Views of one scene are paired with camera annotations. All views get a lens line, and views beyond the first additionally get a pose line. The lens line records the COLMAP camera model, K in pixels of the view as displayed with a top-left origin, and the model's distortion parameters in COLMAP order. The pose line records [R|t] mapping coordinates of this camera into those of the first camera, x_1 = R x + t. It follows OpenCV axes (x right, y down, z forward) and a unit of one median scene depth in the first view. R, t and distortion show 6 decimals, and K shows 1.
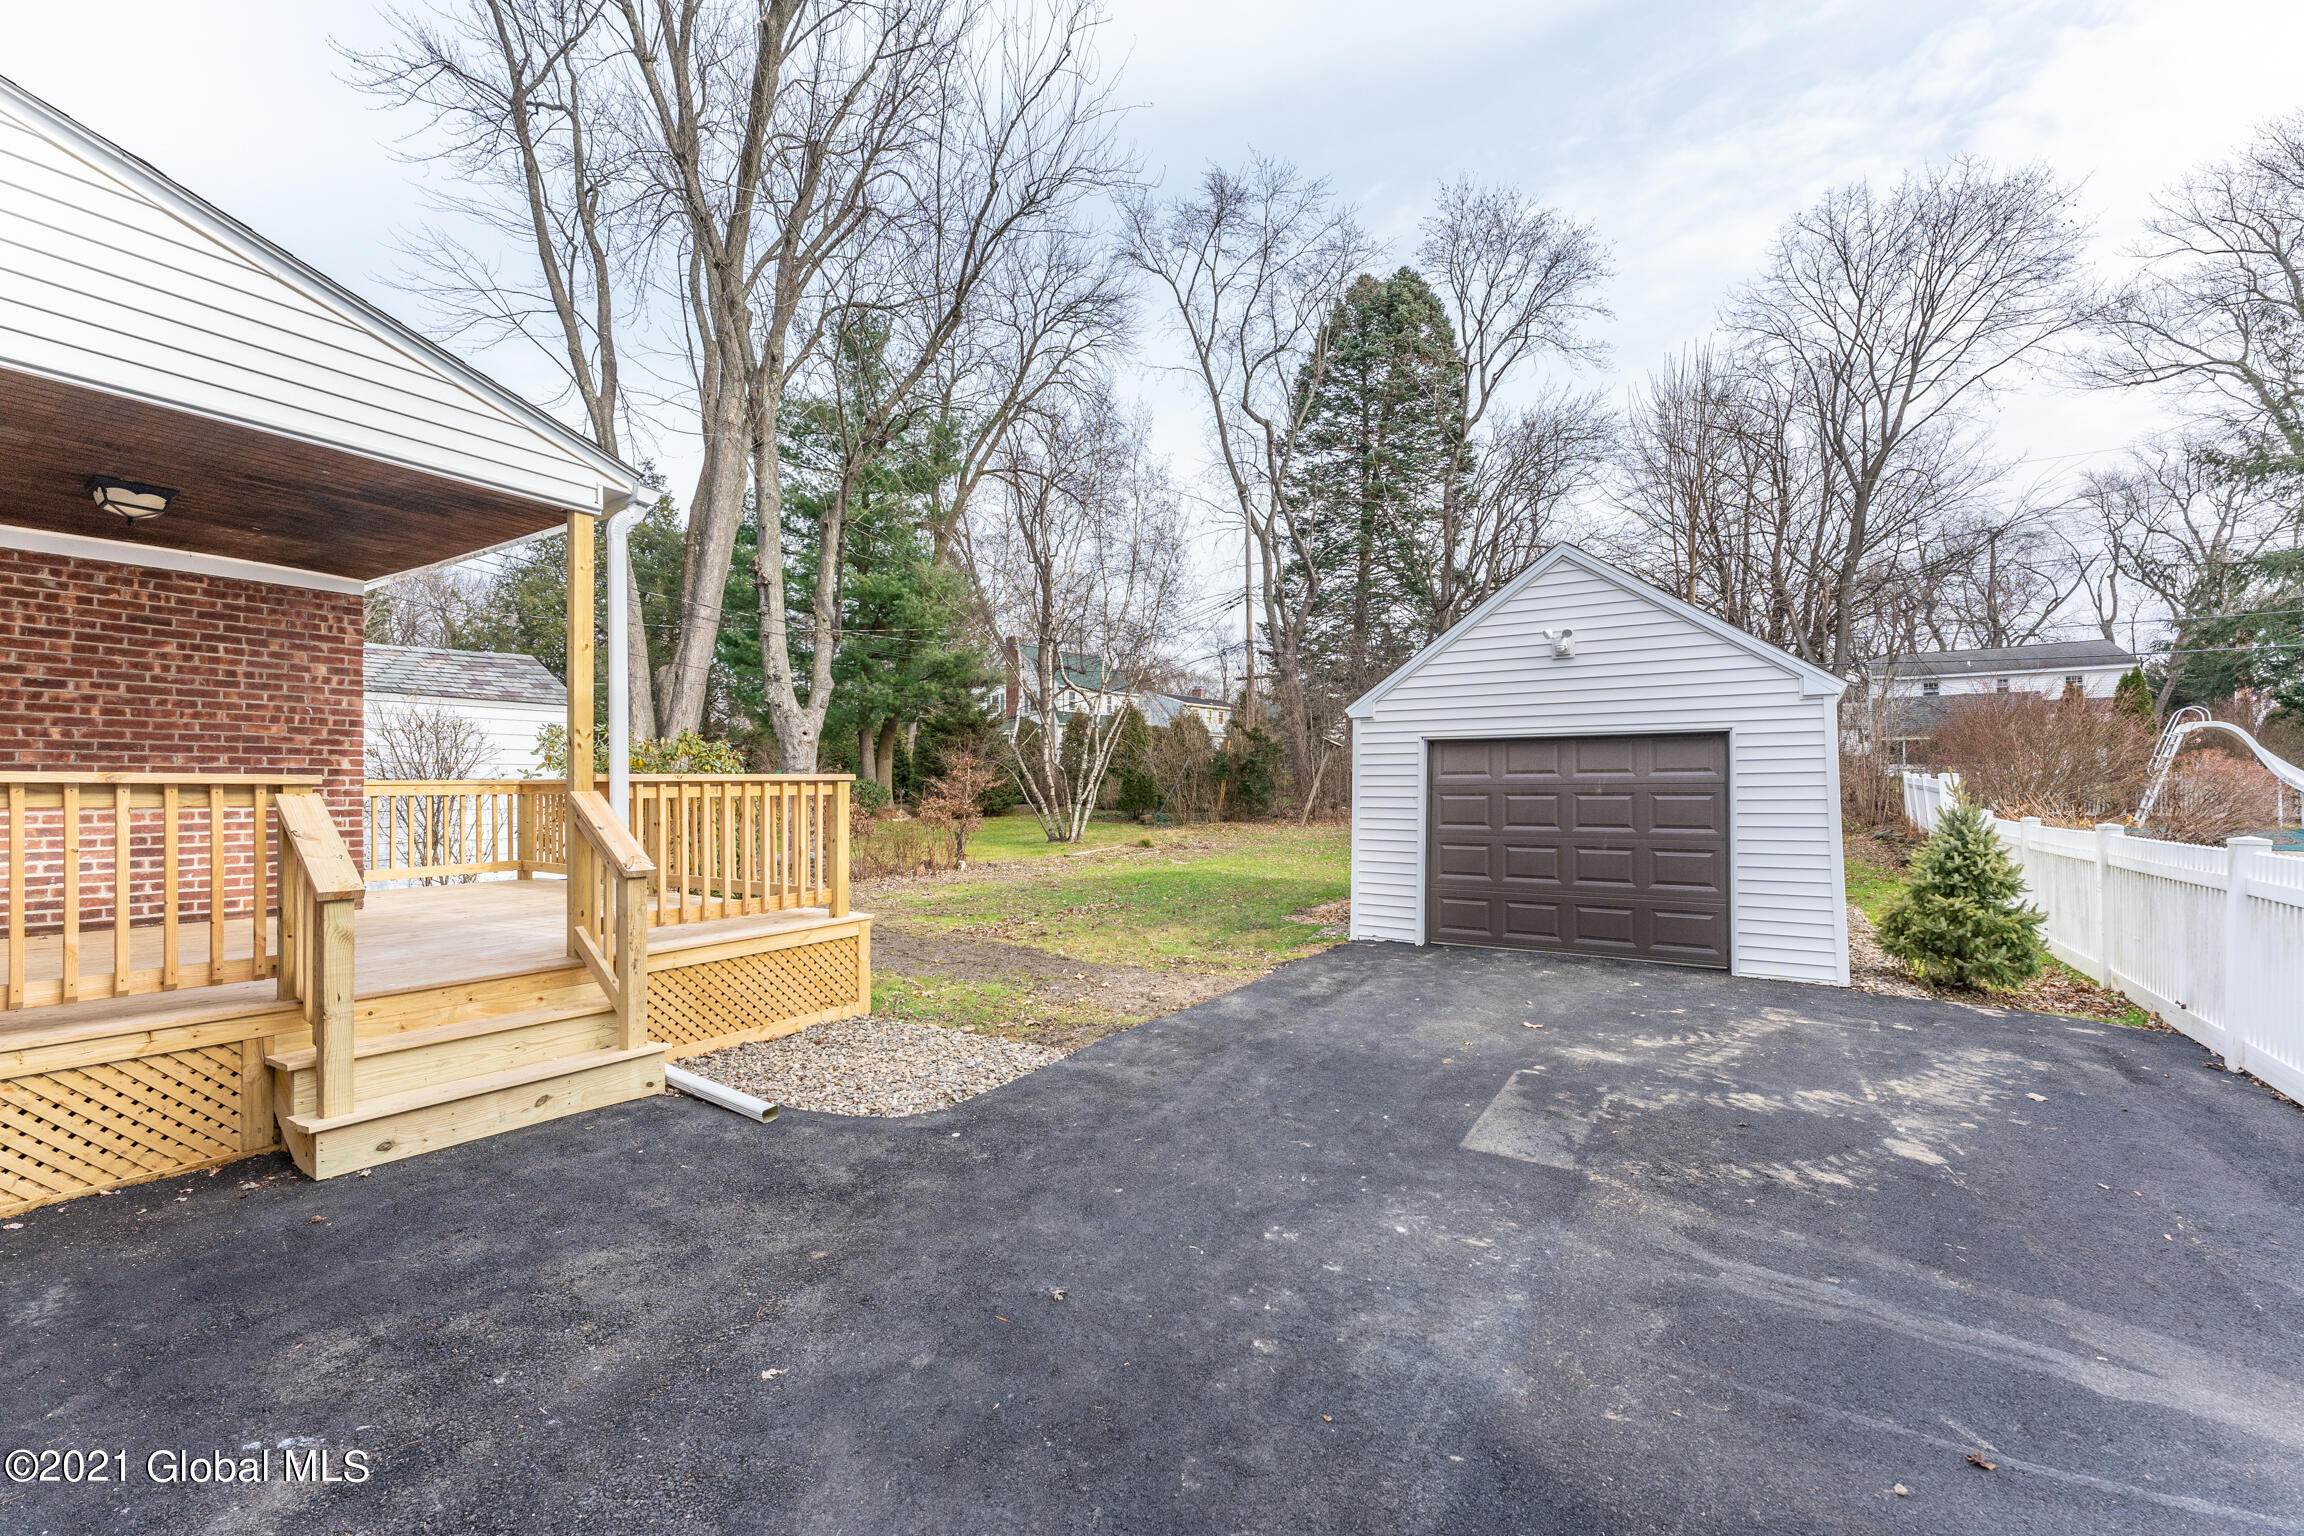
lens RADIAL K [[953.5, 0, 1141.8], [0, 953.5, 787.9], [0, 0, 1]] dist [0.004007, -0.000284]
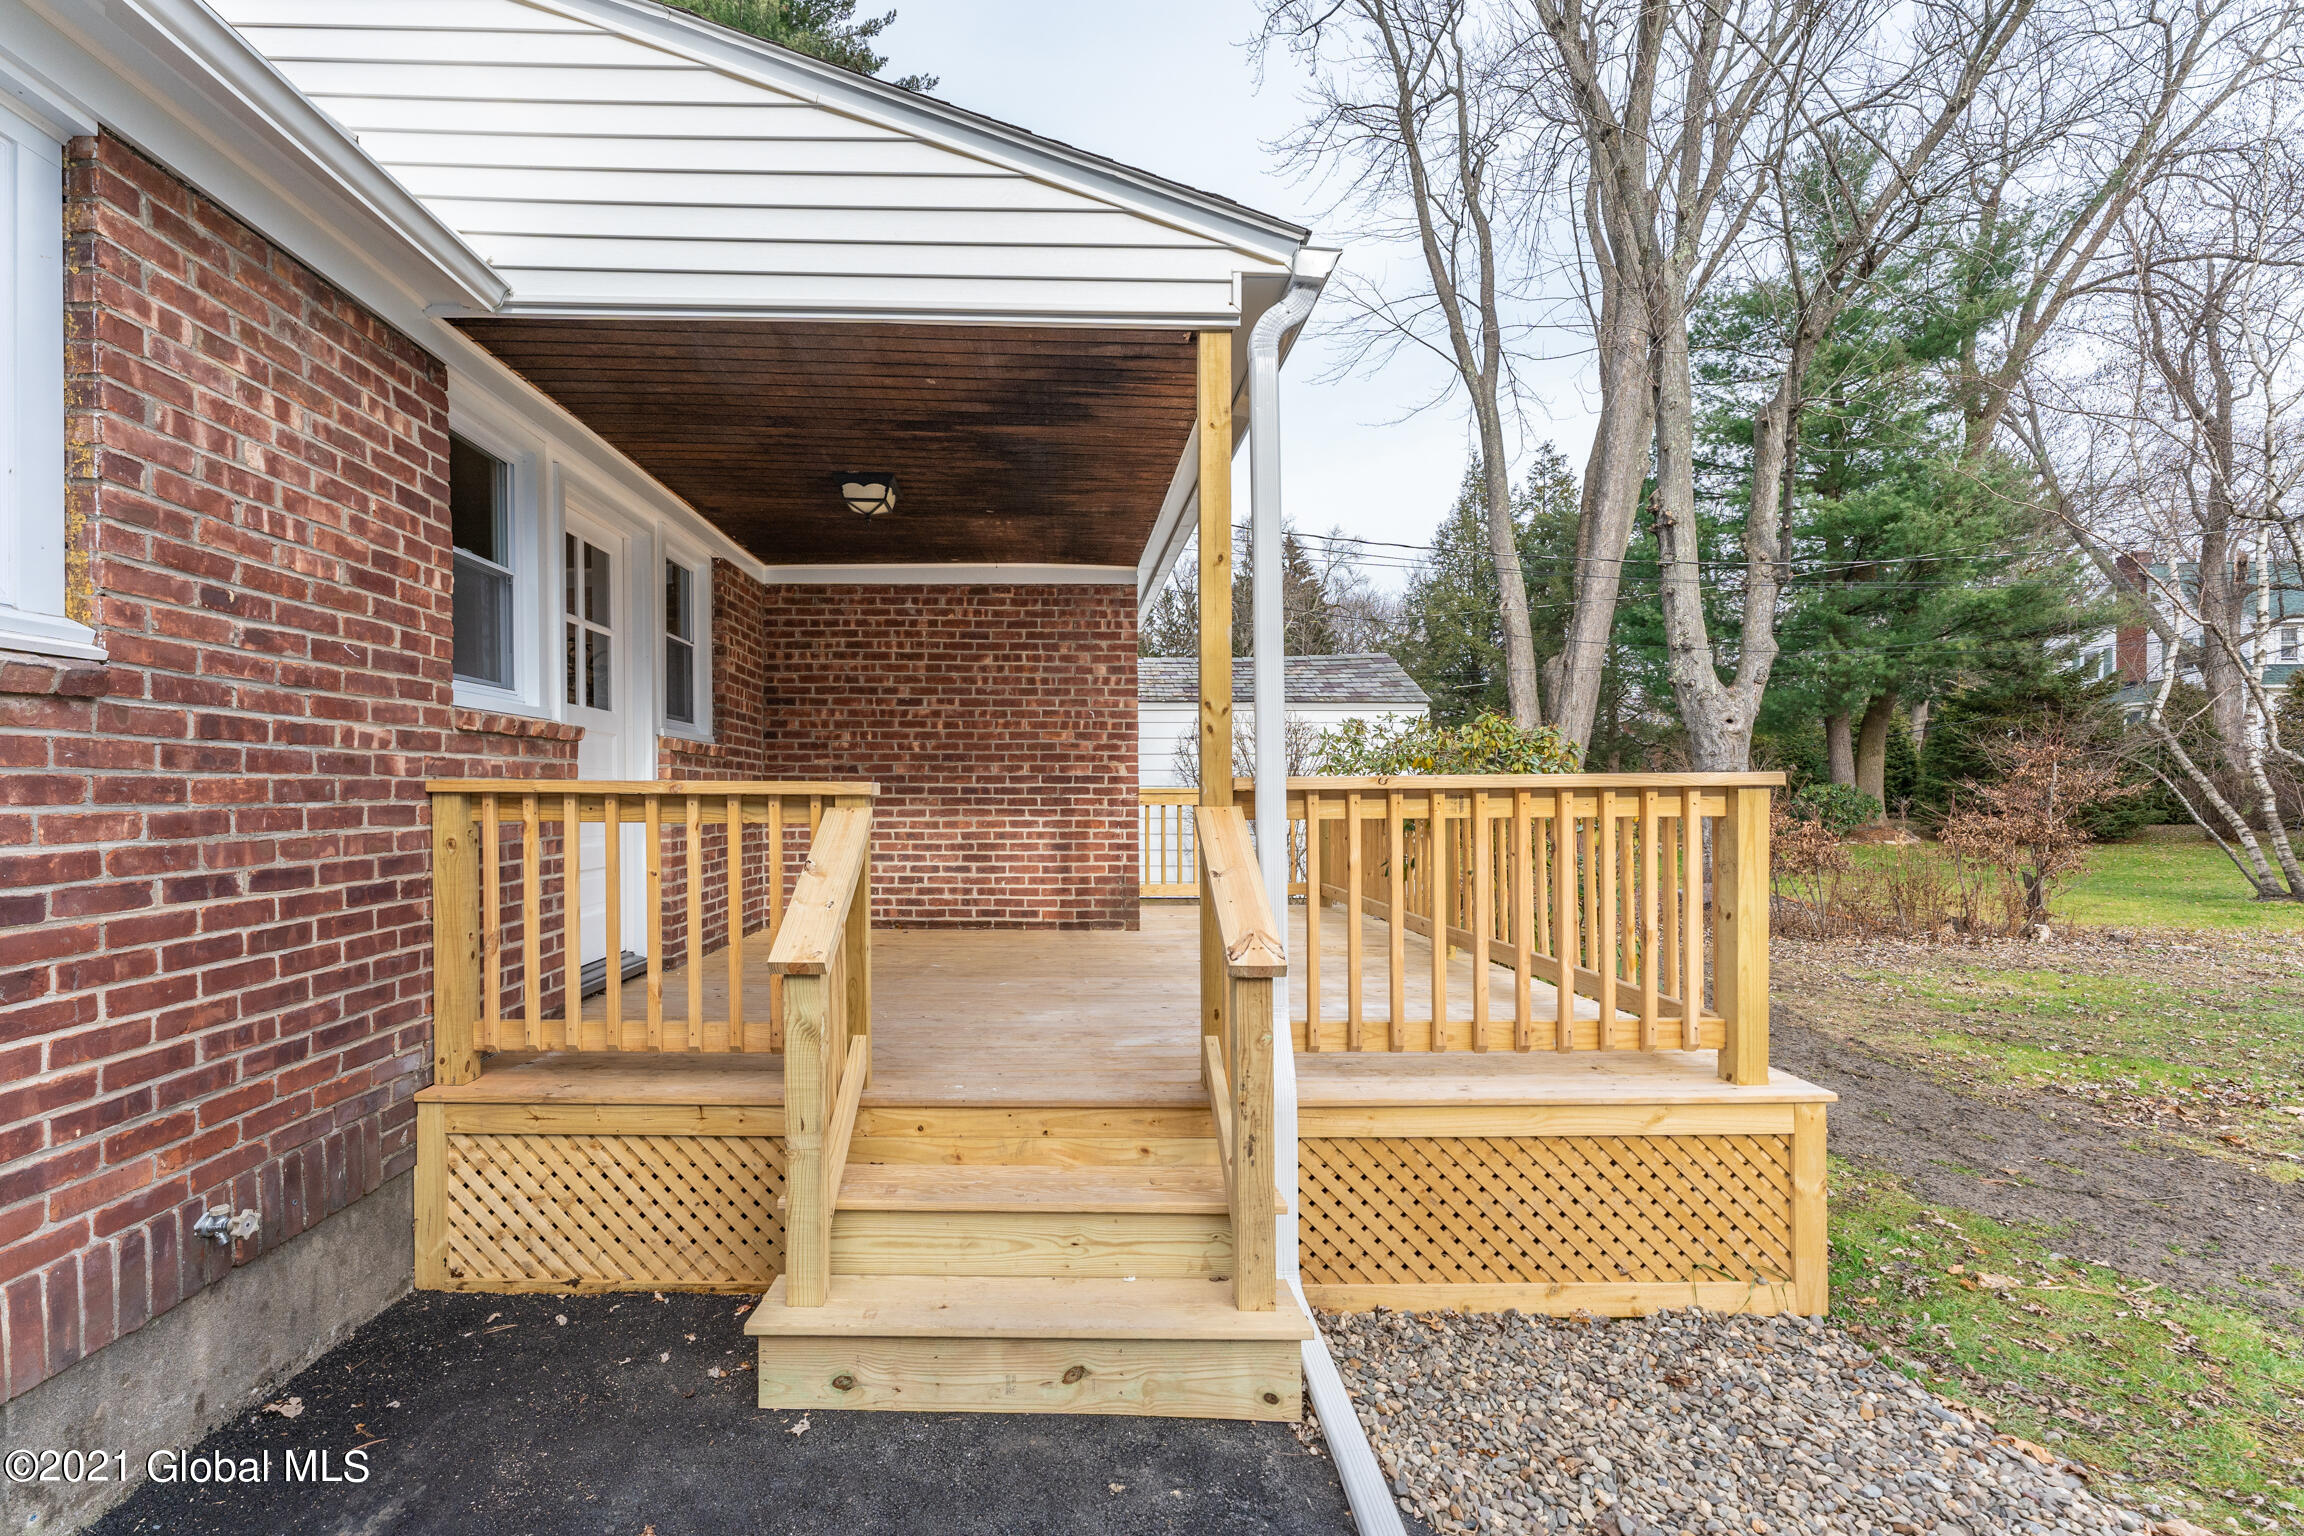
lens RADIAL K [[953.5, 0, 1059.5], [0, 953.5, 789.7], [0, 0, 1]] dist [0.004007, -0.000284]
pose [[0.567848, -0.001421, -0.823132, -0.036717], [-0.002527, 0.999991, -0.003470, -0.001100], [0.823129, 0.004051, 0.567840, 0.137392]]
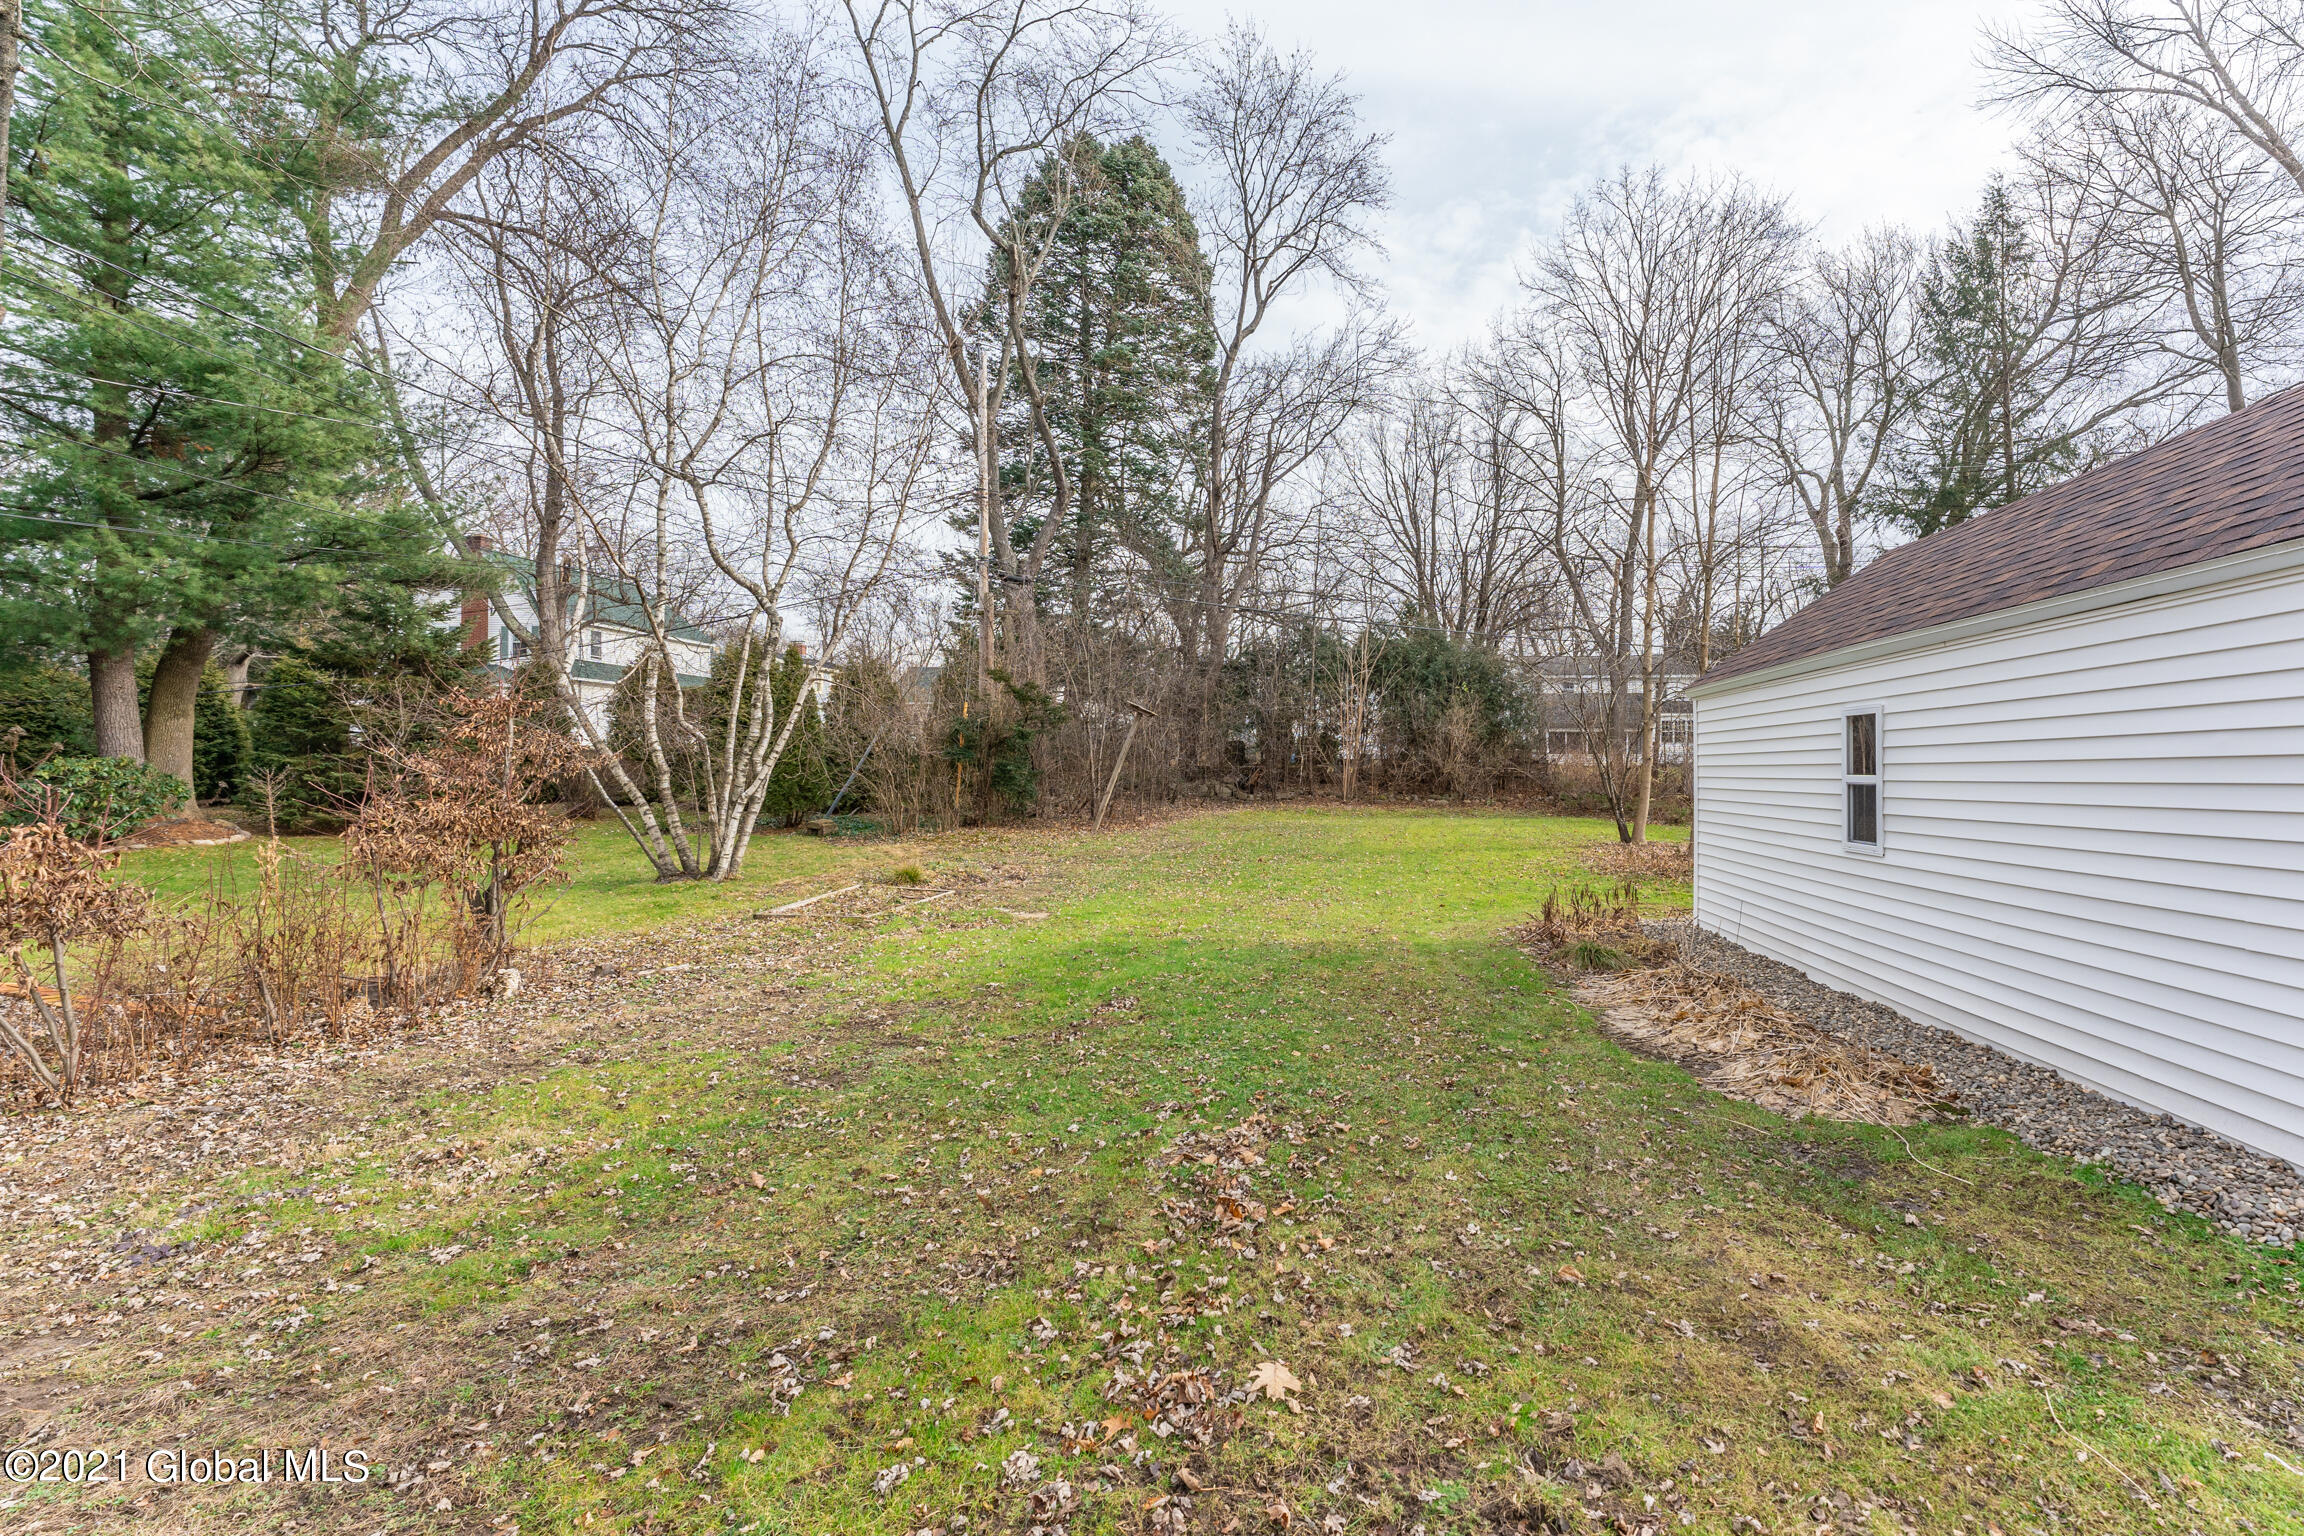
lens RADIAL K [[846.2, 0, 1170.7], [0, 846.2, 769.6], [0, 0, 1]] dist [-0.001474, -0.000424]
pose [[0.816171, 0.005628, 0.577783, -0.137113], [0.002519, 0.999908, -0.013299, 0.004419], [-0.577805, 0.012310, 0.816082, 0.477449]]
